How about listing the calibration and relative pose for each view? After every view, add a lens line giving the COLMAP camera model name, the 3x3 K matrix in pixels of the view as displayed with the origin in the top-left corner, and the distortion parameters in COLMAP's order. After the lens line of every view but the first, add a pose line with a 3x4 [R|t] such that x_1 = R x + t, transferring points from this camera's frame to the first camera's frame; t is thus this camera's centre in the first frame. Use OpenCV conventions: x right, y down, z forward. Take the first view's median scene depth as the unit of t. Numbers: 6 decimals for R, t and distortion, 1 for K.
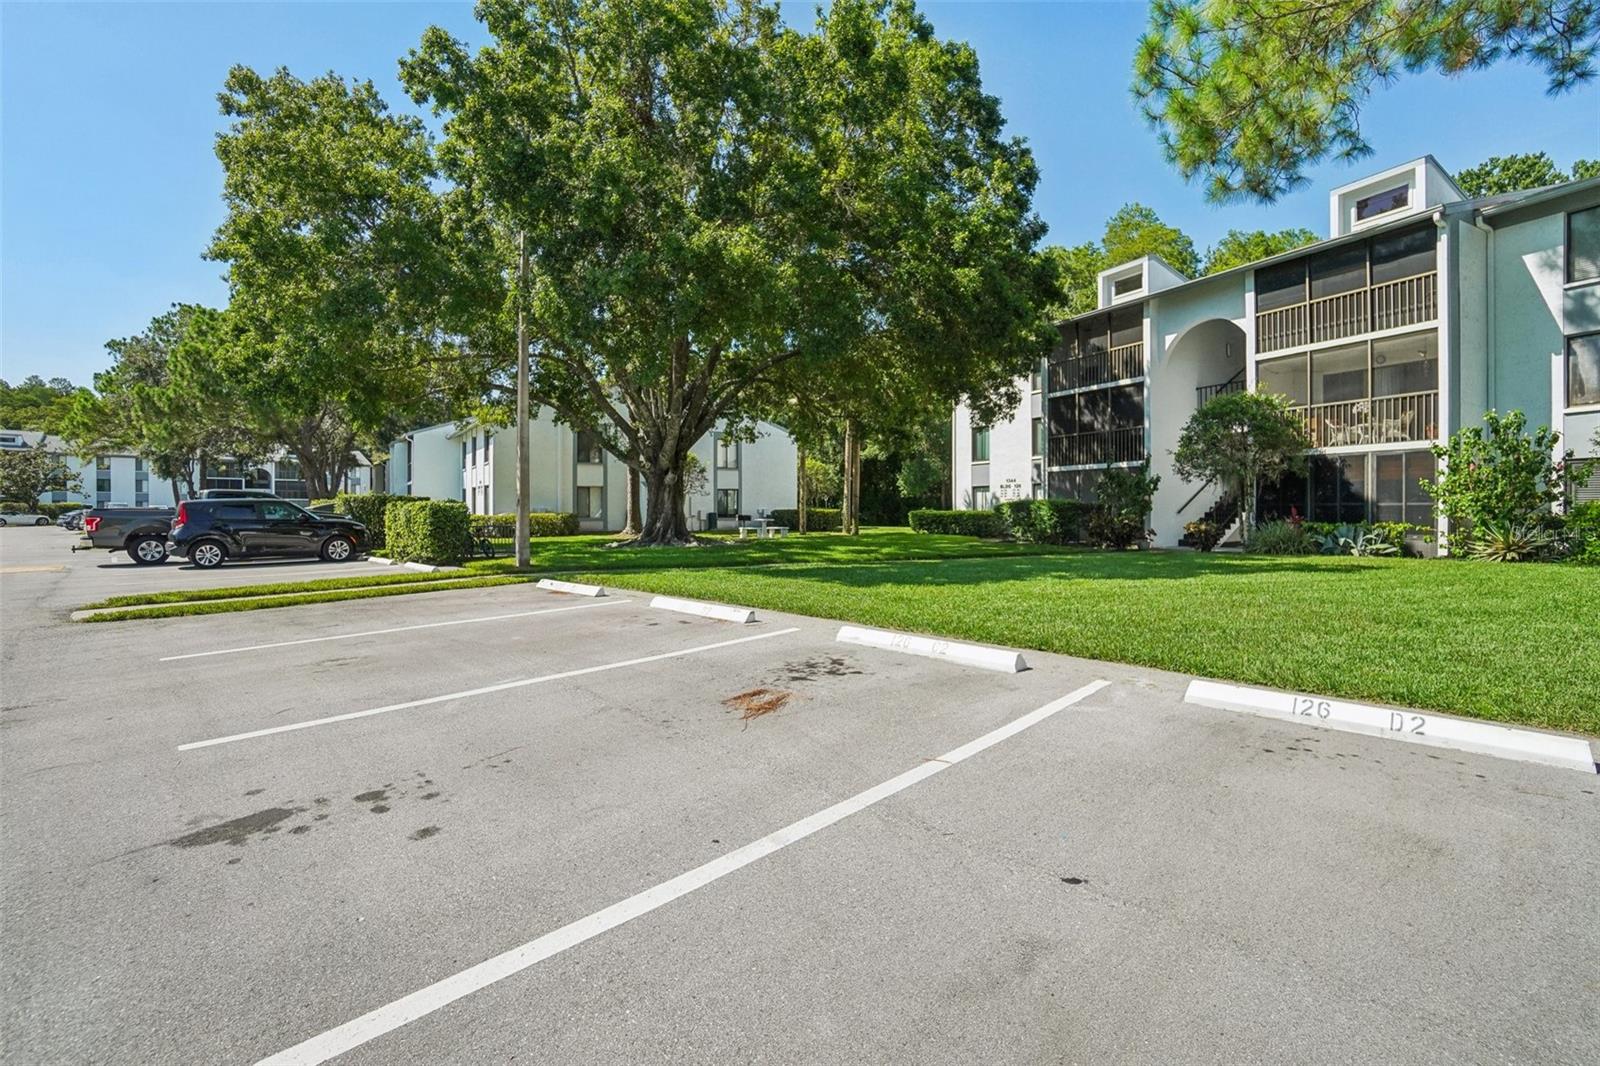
lens RADIAL K [[740.1, 0, 800.3], [0, 740.1, 523.6], [0, 0, 1]] dist [-0.048705, 0.007944]
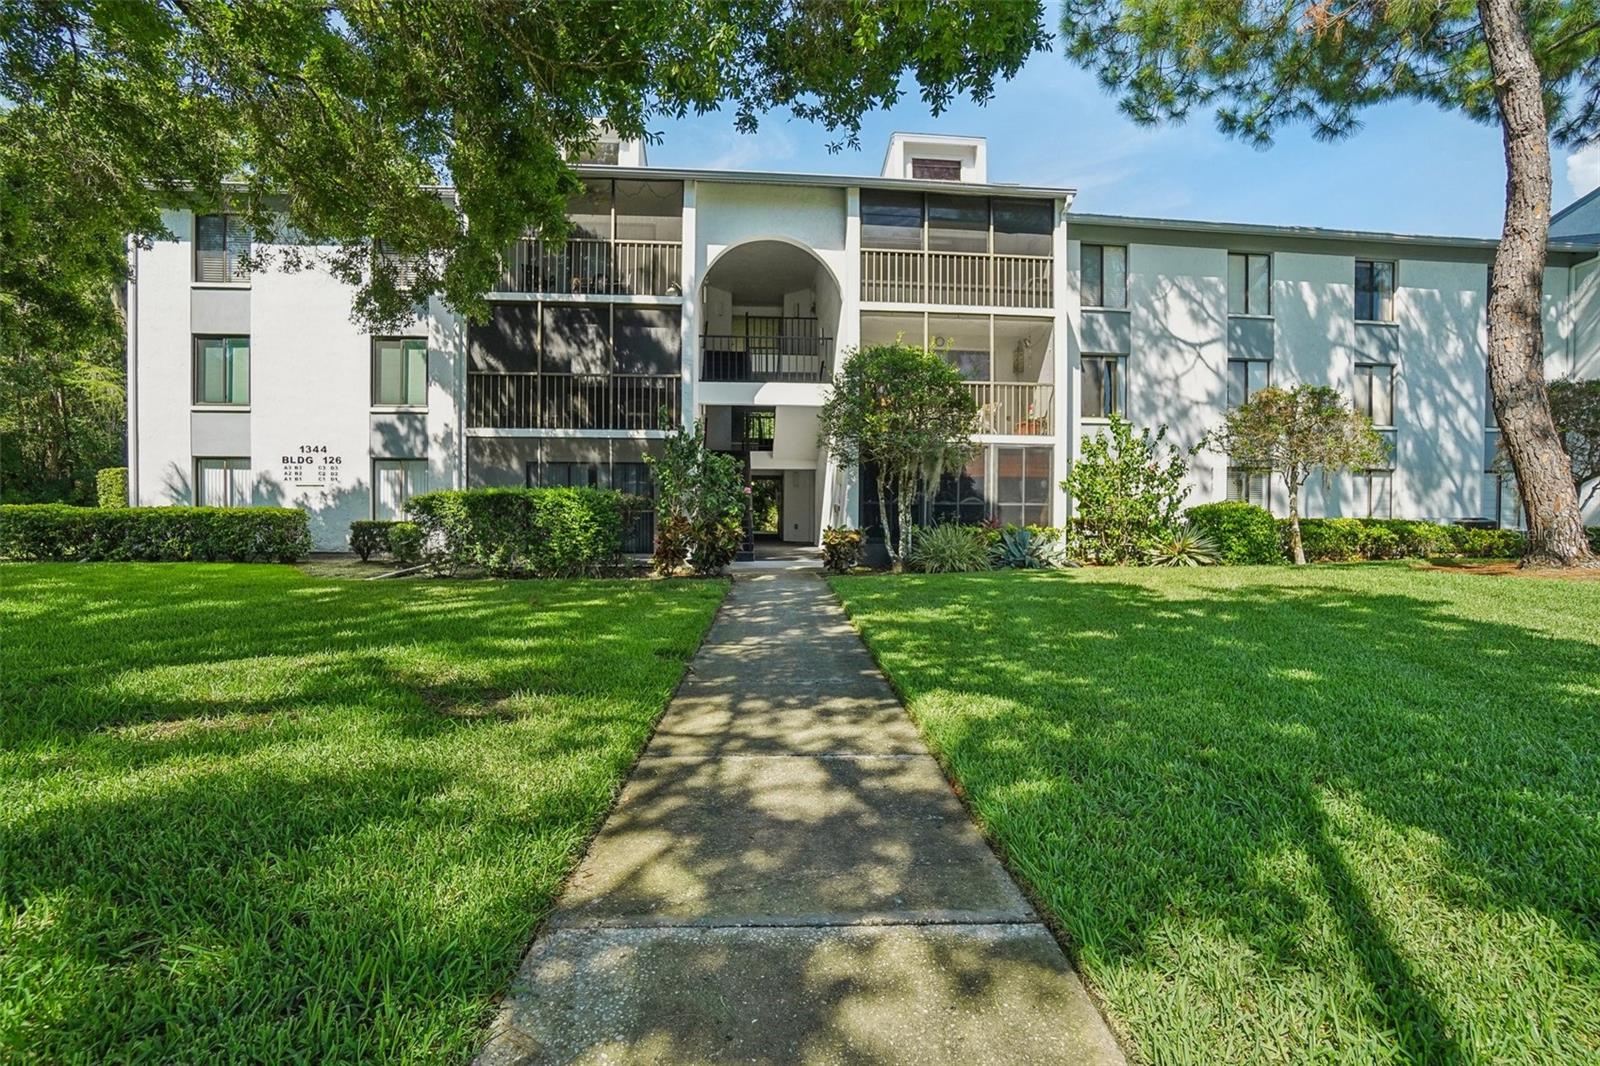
lens RADIAL K [[740.1, 0, 799.7], [0, 740.1, 525.0], [0, 0, 1]] dist [-0.048705, 0.007944]
pose [[0.345501, -0.026130, 0.938055, -0.086629], [0.010320, 0.999658, 0.024044, -0.017471], [-0.938362, 0.001374, 0.345652, 0.618187]]
